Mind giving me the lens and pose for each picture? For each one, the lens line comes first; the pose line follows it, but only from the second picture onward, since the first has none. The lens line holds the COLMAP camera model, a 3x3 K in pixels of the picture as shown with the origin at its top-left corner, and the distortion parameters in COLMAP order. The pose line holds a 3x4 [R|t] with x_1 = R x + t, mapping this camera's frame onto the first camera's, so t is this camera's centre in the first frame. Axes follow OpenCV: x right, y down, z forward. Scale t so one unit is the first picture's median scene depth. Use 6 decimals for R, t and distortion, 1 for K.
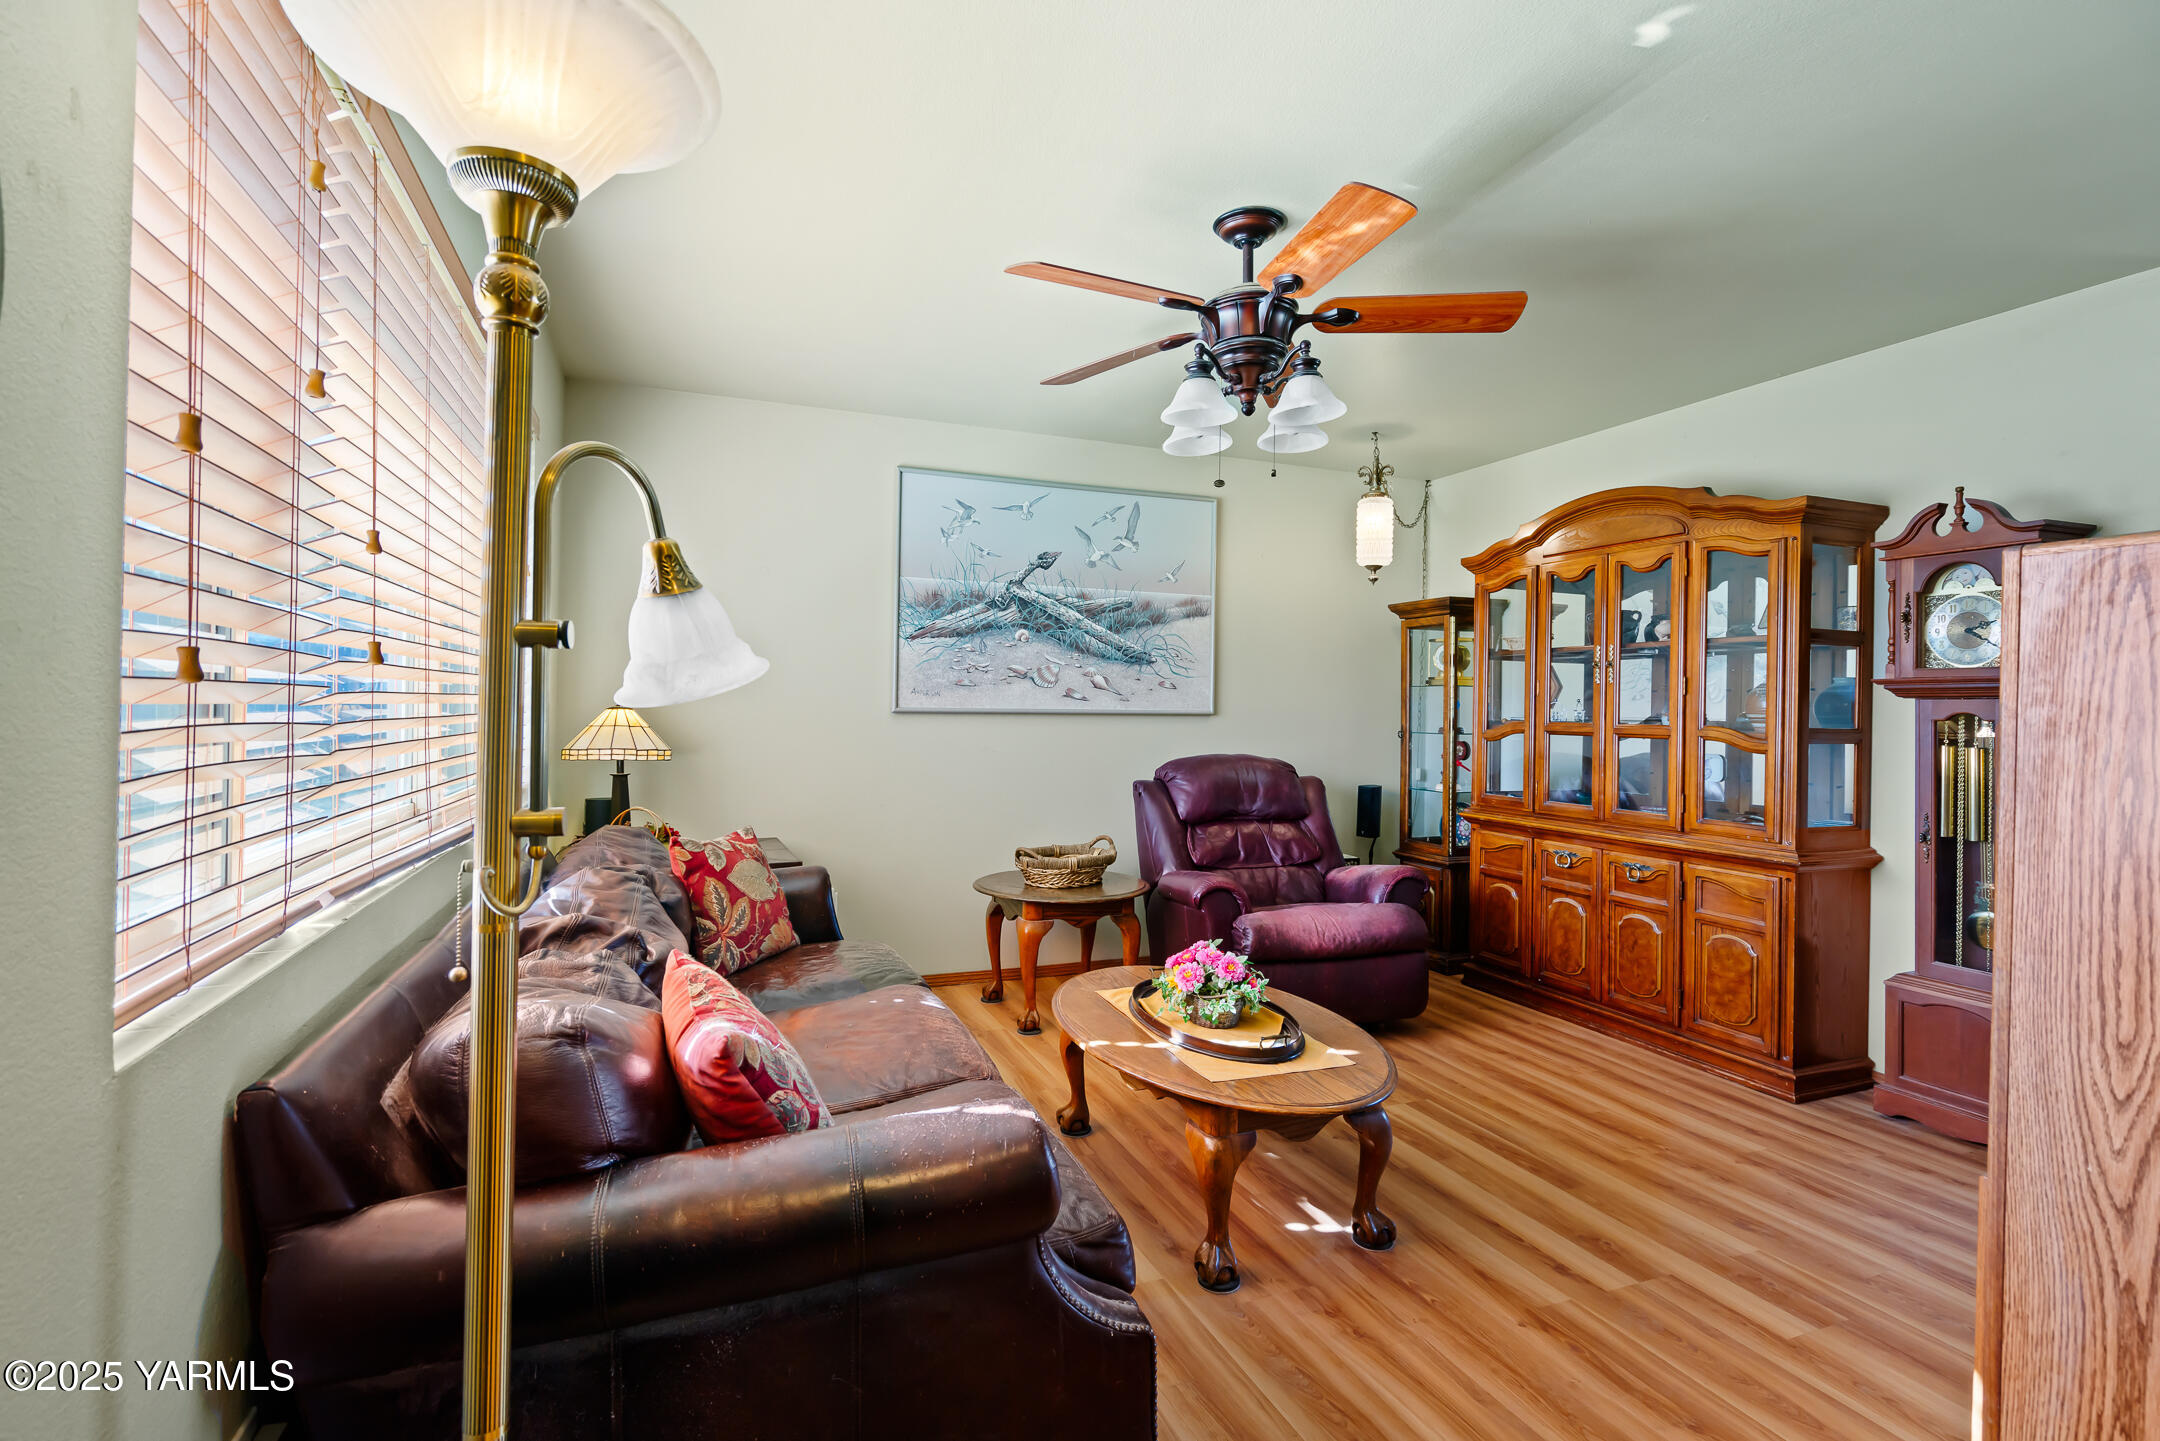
lens RADIAL K [[997.1, 0, 1086.5], [0, 997.1, 709.9], [0, 0, 1]] dist [-0.000510, 0.000566]
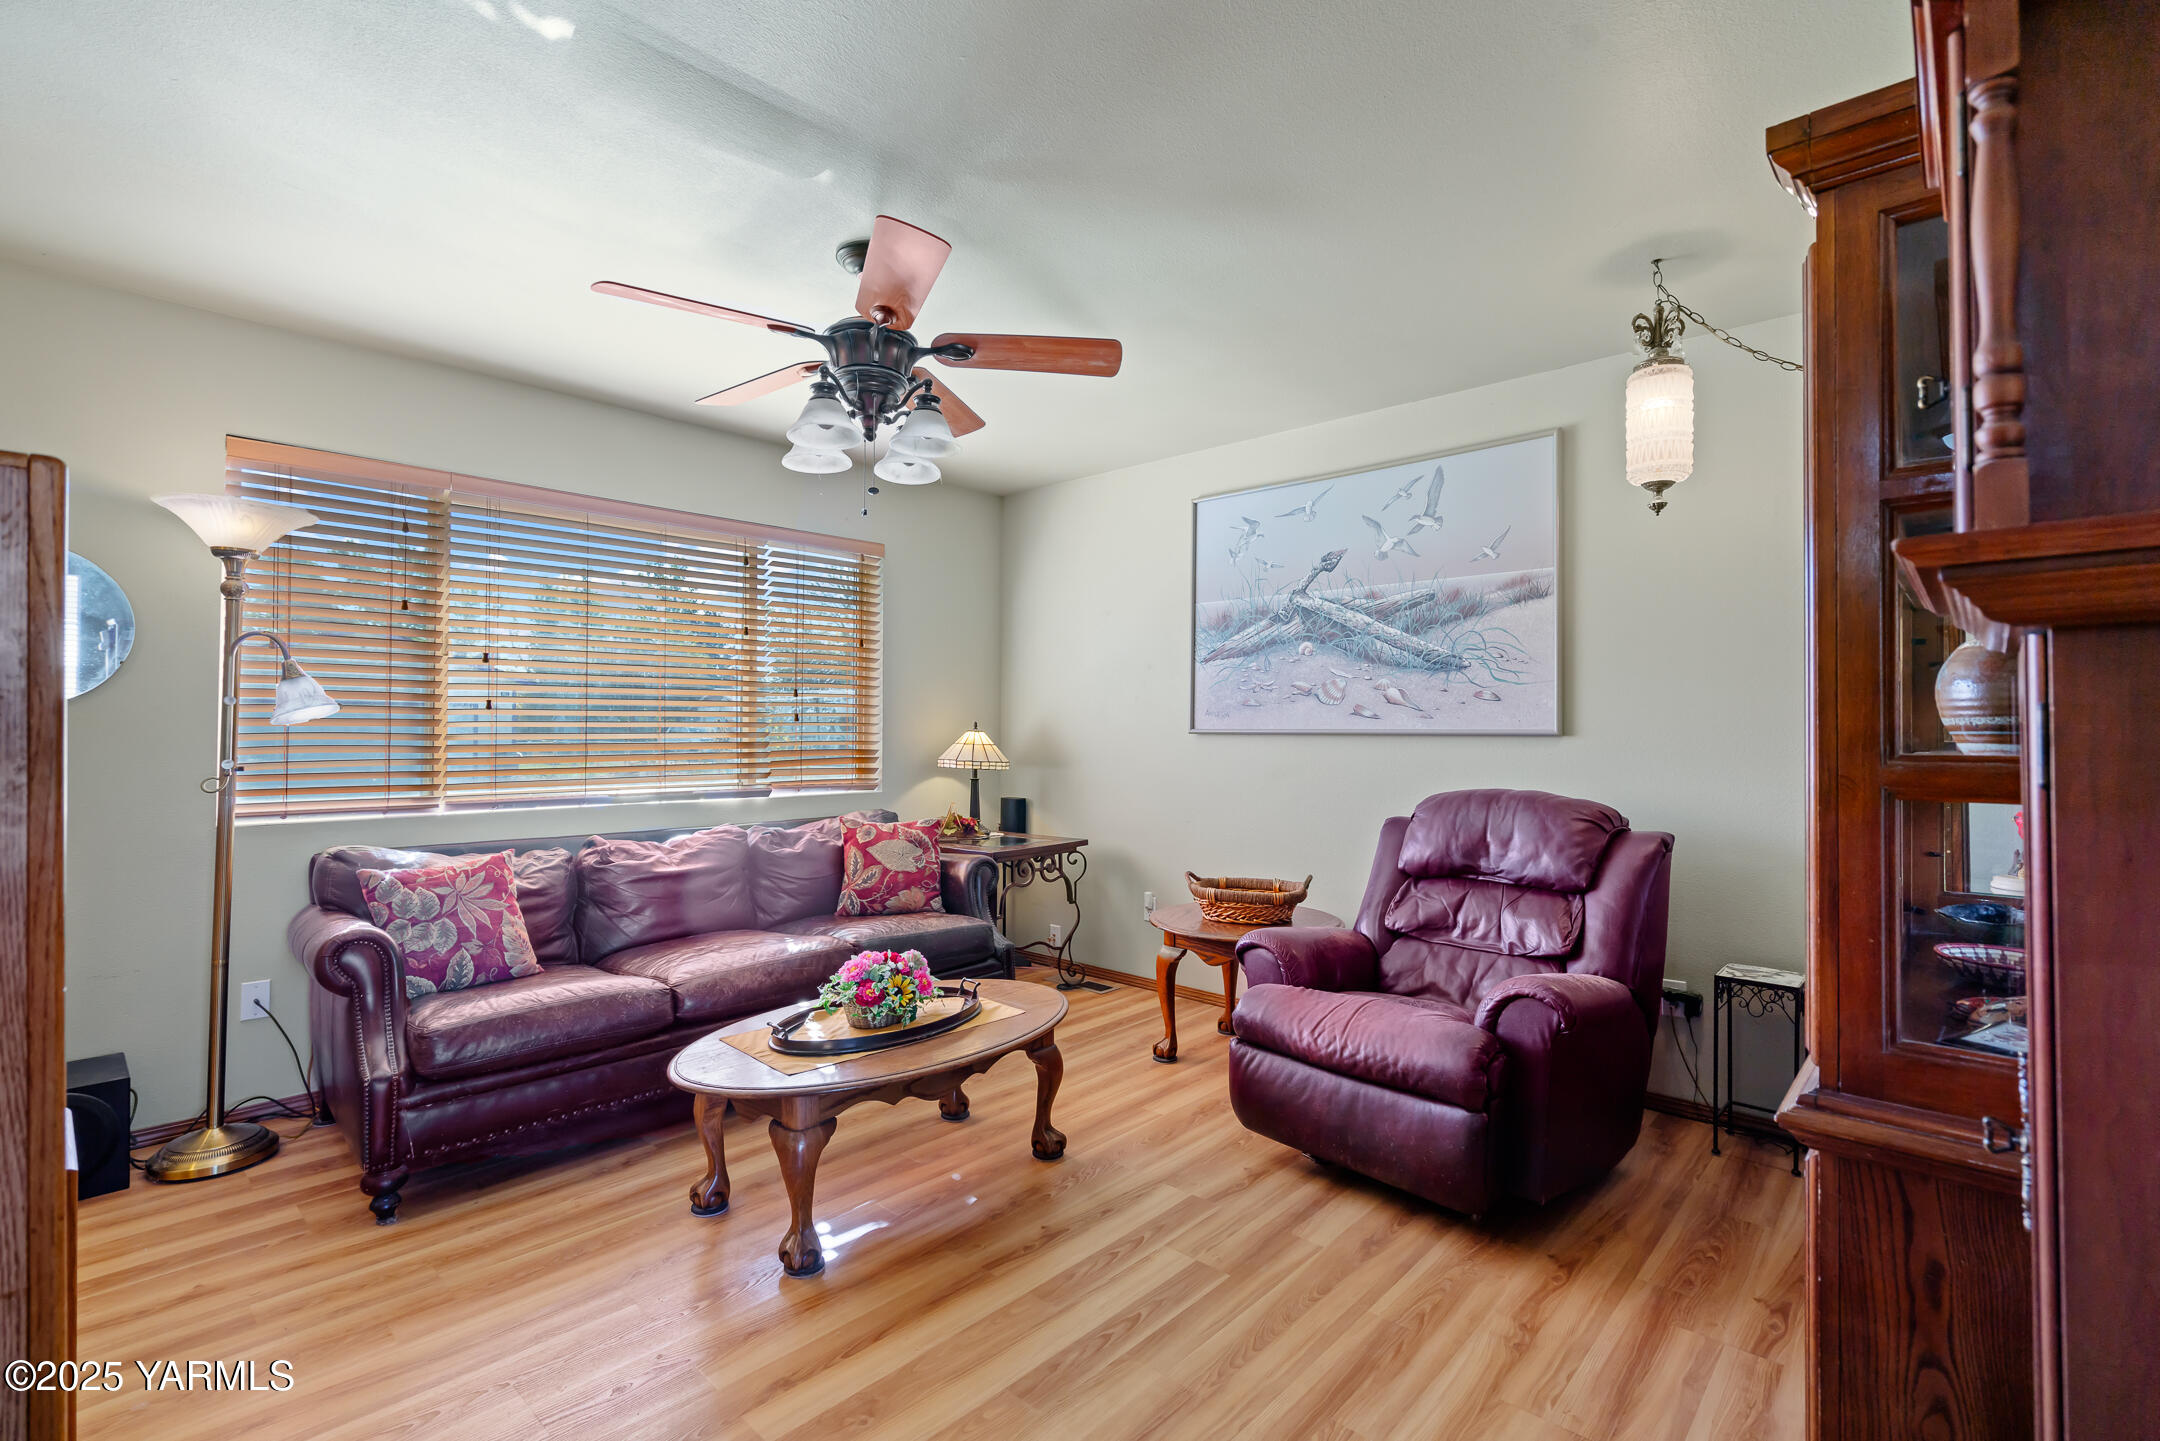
lens RADIAL K [[997.1, 0, 1077.4], [0, 997.1, 722.0], [0, 0, 1]] dist [-0.000510, 0.000566]
pose [[0.422180, -0.017347, -0.906346, 0.670680], [0.000384, 0.999820, -0.018957, 0.009335], [0.906512, 0.007655, 0.422111, 0.427432]]
